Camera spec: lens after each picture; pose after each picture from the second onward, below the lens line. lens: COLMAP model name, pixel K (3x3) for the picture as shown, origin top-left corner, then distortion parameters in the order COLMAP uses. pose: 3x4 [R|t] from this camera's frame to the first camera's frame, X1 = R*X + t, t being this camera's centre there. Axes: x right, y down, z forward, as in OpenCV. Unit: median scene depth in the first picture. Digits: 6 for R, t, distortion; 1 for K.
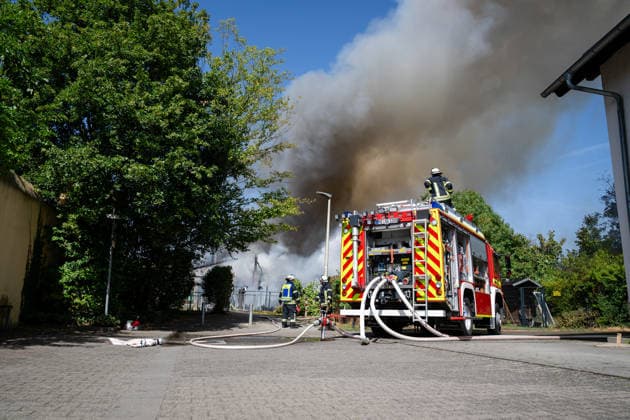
lens RADIAL K [[505.0, 0, 305.6], [0, 505.0, 211.7], [0, 0, 1]] dist [0.020087, 0.002110]
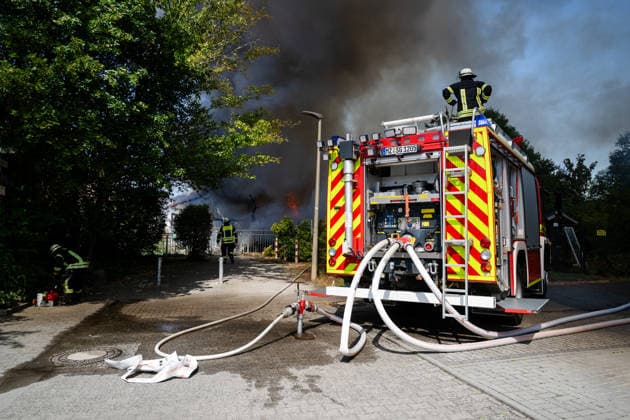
lens RADIAL K [[505.0, 0, 299.7], [0, 505.0, 209.2], [0, 0, 1]] dist [0.020087, 0.002110]
pose [[0.999701, -0.014730, -0.019513, 0.049139], [0.017309, 0.990083, 0.139416, 0.002397], [0.017266, -0.139712, 0.990042, 0.368307]]
